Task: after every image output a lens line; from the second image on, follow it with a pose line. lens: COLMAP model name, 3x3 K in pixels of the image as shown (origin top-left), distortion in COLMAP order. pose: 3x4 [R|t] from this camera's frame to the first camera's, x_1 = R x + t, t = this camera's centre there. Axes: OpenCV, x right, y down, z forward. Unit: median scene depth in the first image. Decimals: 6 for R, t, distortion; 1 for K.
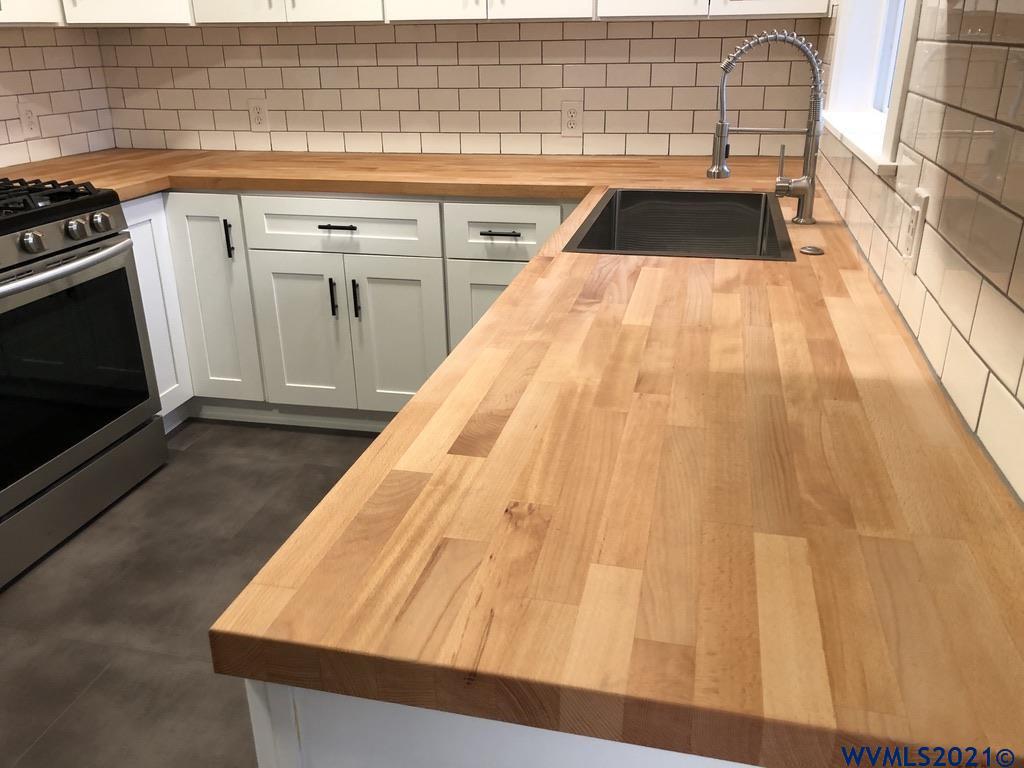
lens RADIAL K [[837.1, 0, 515.4], [0, 837.1, 379.4], [0, 0, 1]] dist [0.062230, -0.070840]
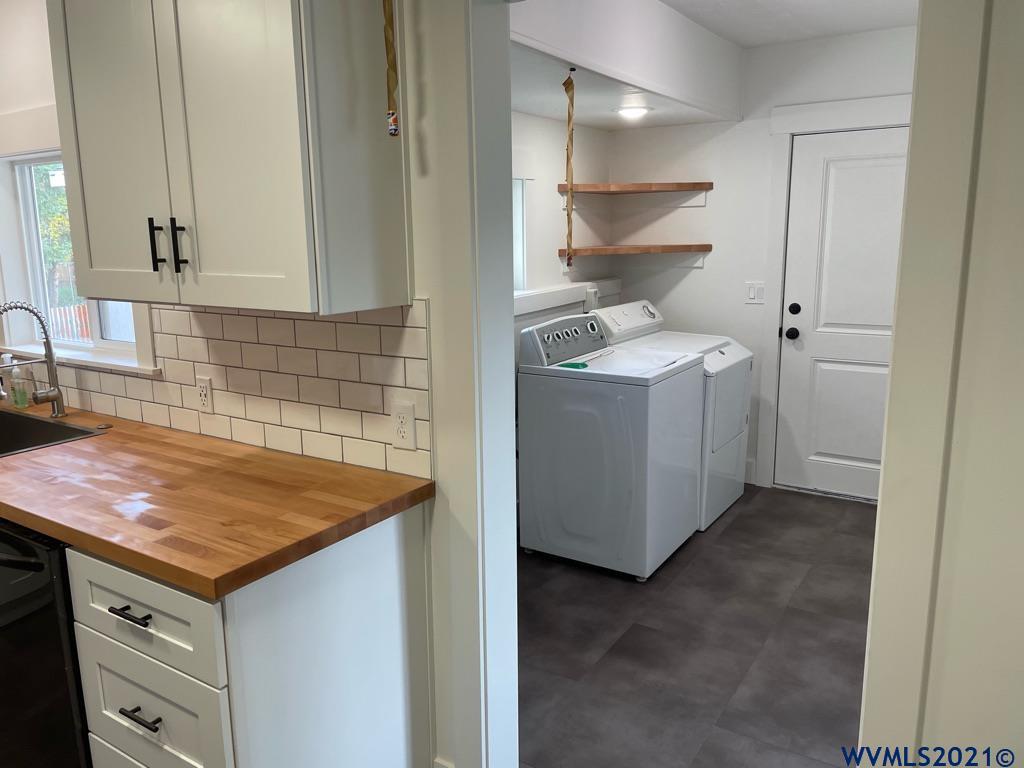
lens RADIAL K [[767.3, 0, 506.4], [0, 767.3, 372.9], [0, 0, 1]] dist [0.083043, -0.104707]
pose [[0.344098, -0.166705, 0.924016, -0.487446], [0.364883, 0.930504, 0.031995, -0.006455], [-0.865134, 0.326148, 0.381012, -0.192302]]
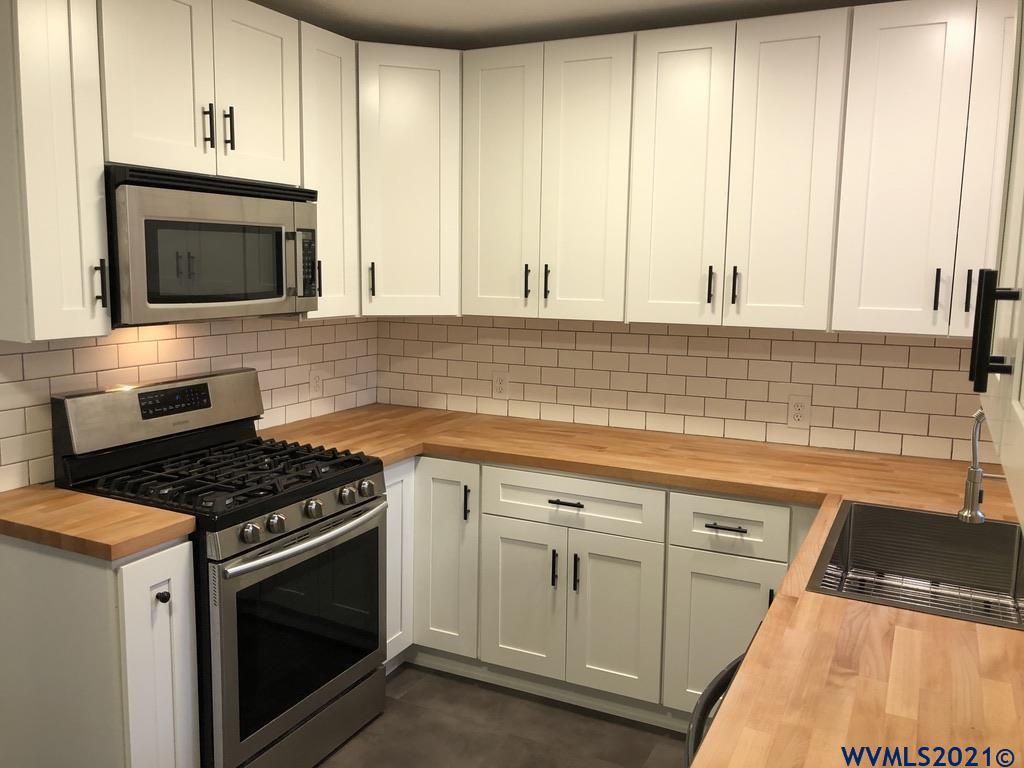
lens RADIAL K [[837.0, 0, 504.4], [0, 837.0, 376.2], [0, 0, 1]] dist [0.049190, -0.075054]
pose [[0.969796, 0.054515, -0.237749, -0.043828], [-0.111963, 0.965444, -0.235334, -0.078300], [0.216705, 0.254845, 0.942387, -0.060440]]
